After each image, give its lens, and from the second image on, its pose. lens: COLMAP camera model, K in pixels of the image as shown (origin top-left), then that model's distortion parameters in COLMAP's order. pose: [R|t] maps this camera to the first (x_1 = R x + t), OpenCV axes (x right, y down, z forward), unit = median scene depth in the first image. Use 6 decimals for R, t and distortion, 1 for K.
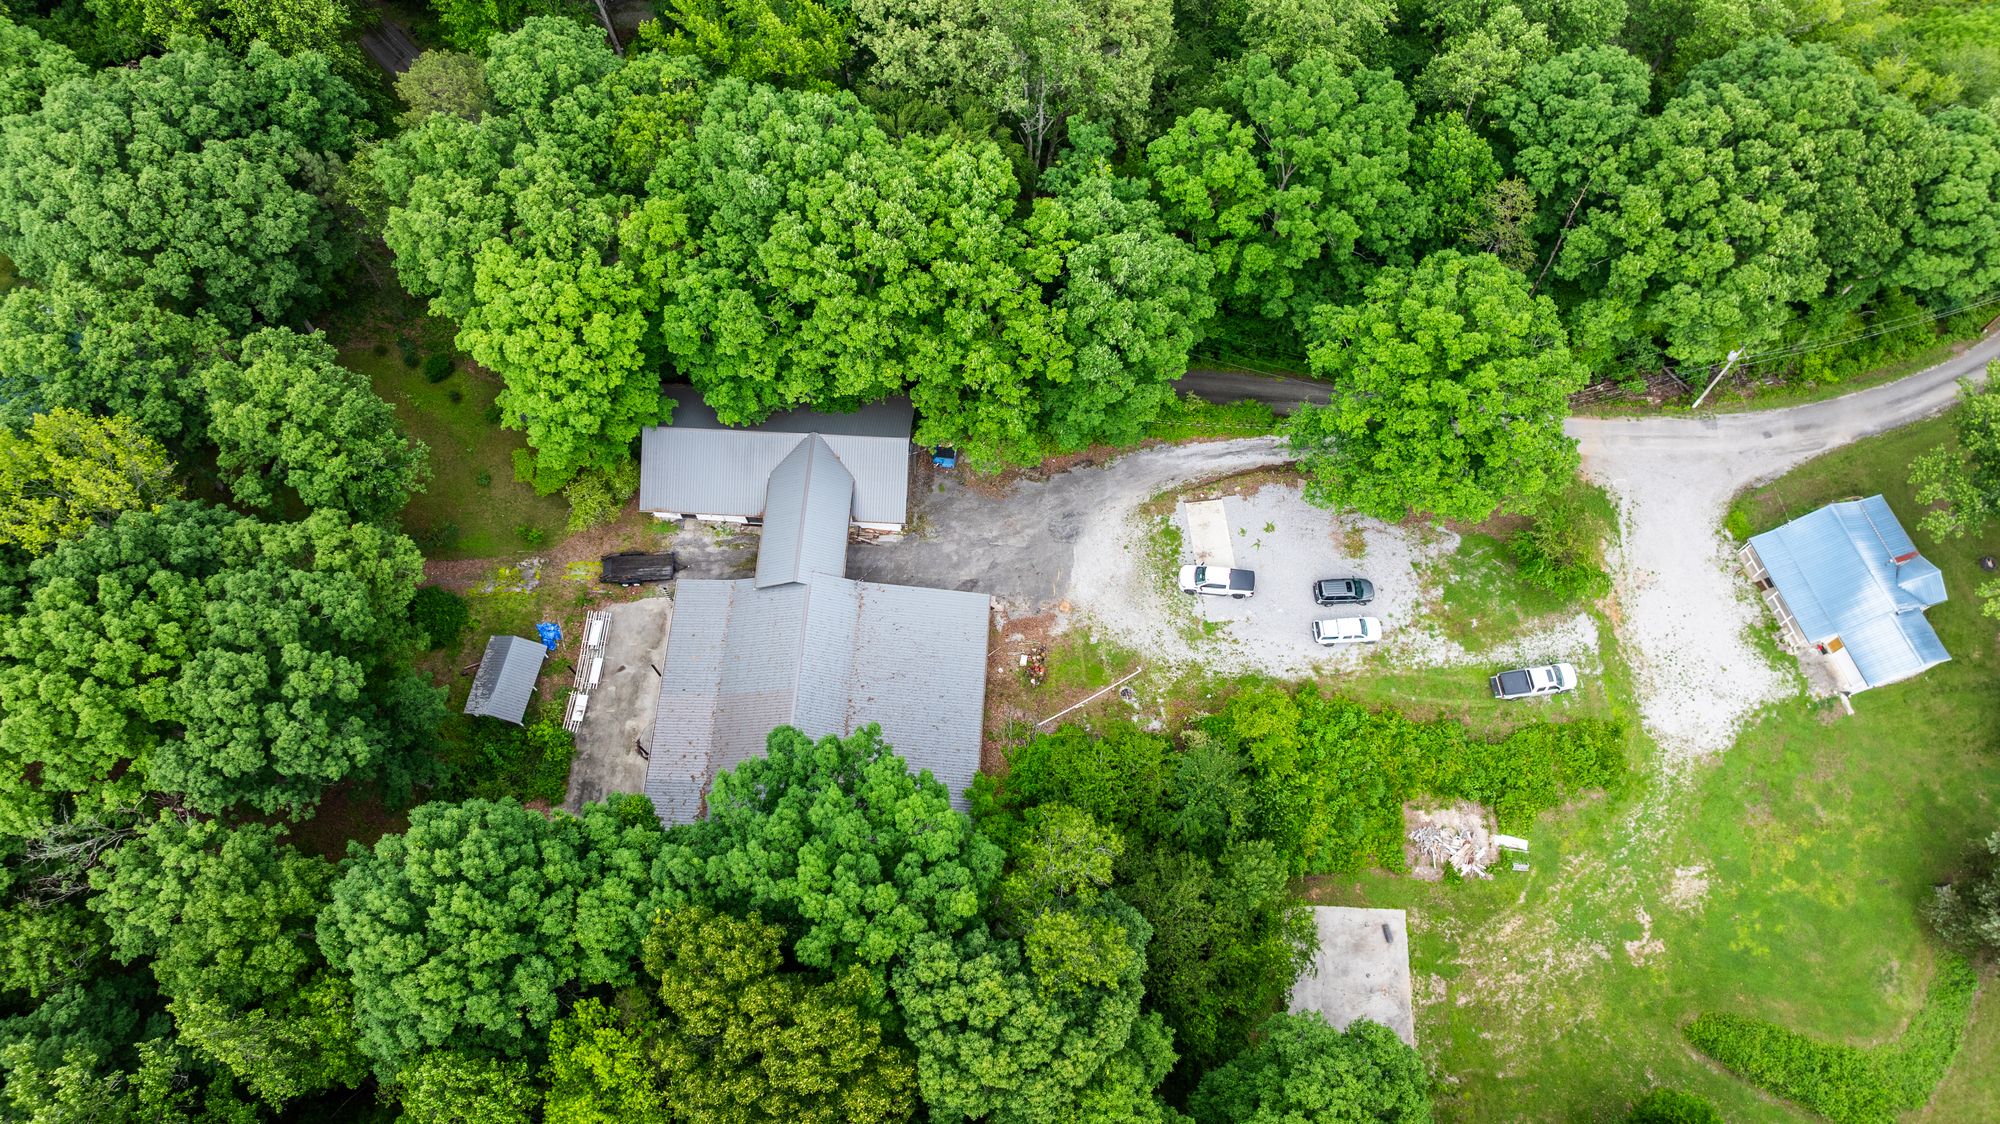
lens RADIAL K [[1415.5, 0, 999.3], [0, 1415.5, 555.0], [0, 0, 1]] dist [-0.005938, 0.007811]
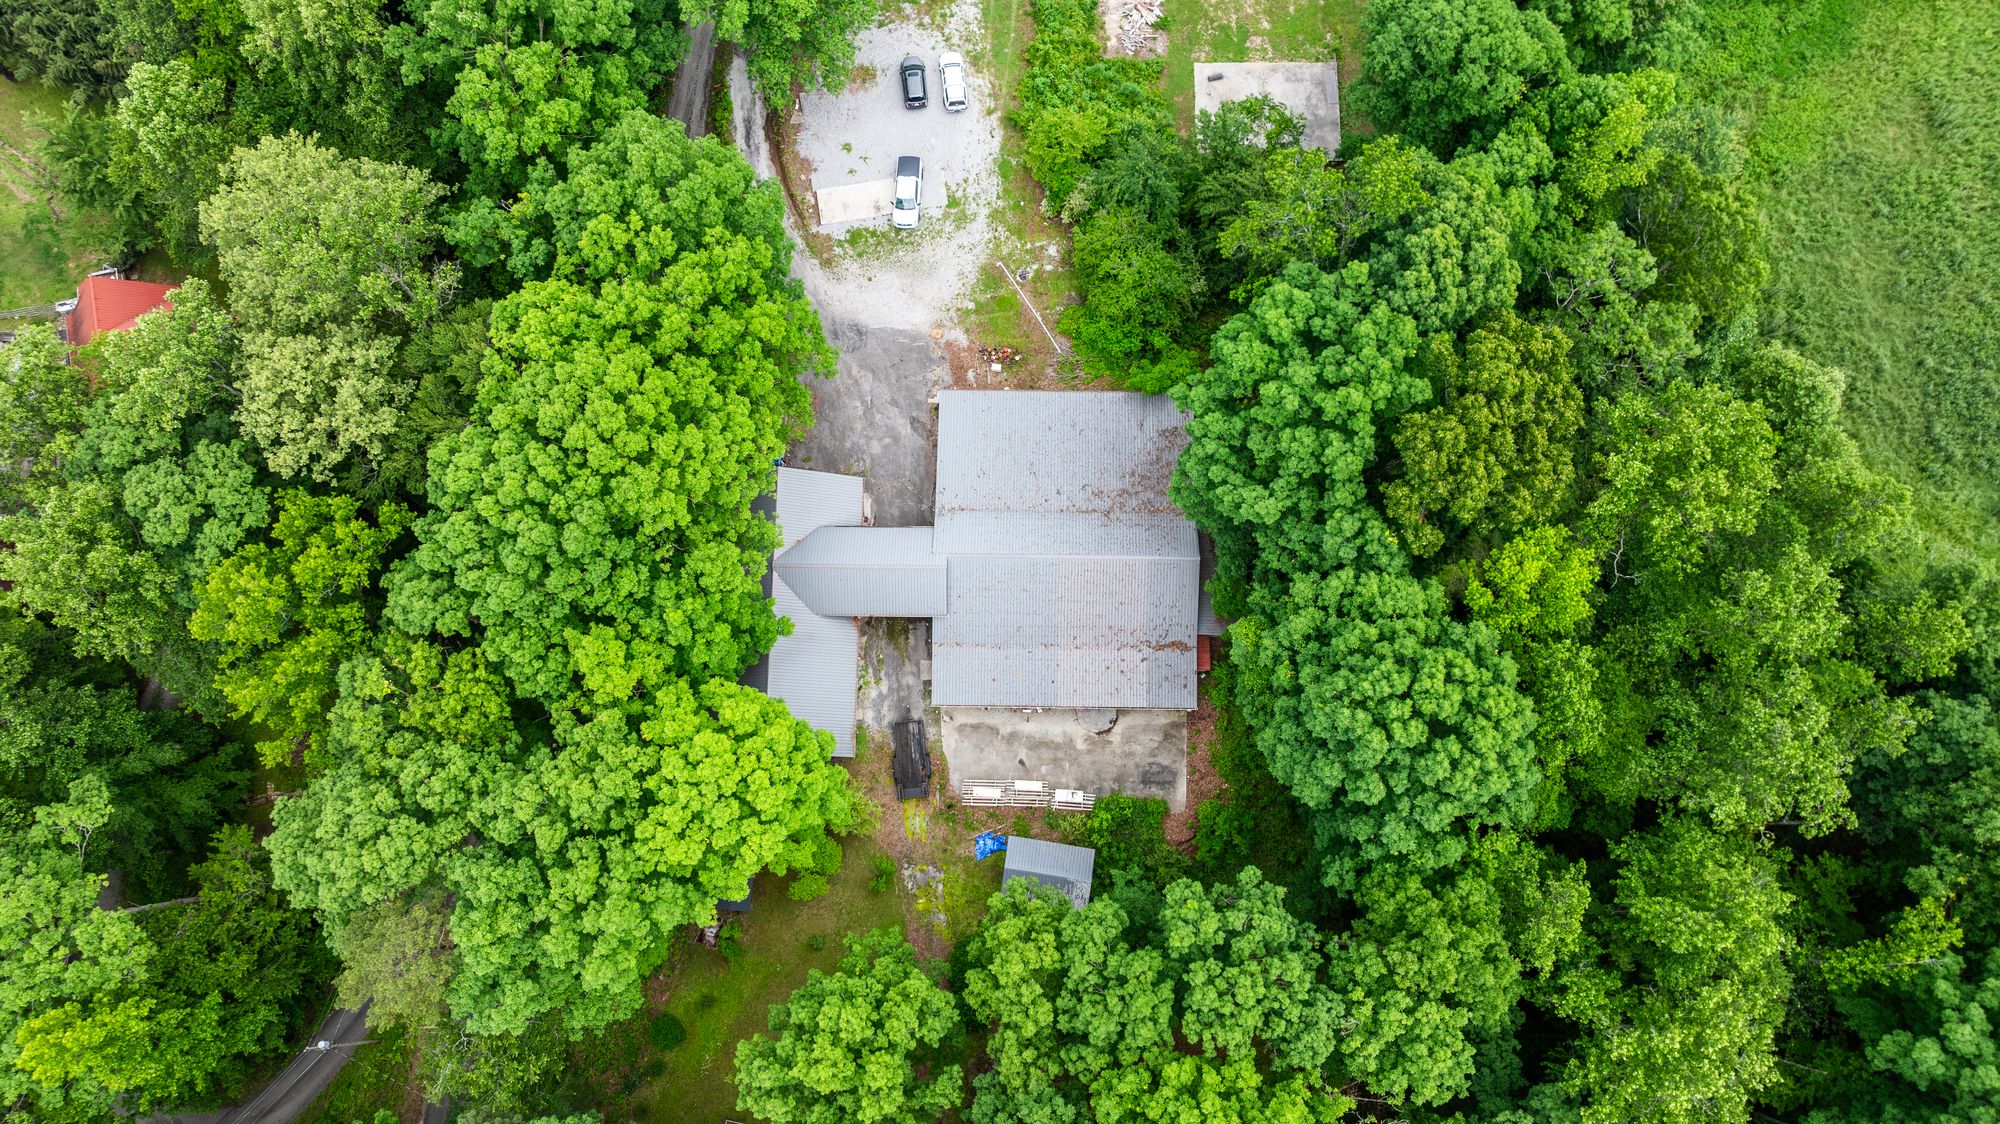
lens RADIAL K [[1415.5, 0, 995.6], [0, 1415.5, 564.3], [0, 0, 1]] dist [-0.005938, 0.007811]
pose [[-0.045834, -0.973264, 0.225072, -0.357934], [0.916738, 0.048527, 0.396532, -0.330389], [-0.396852, 0.224506, 0.890003, 0.121426]]
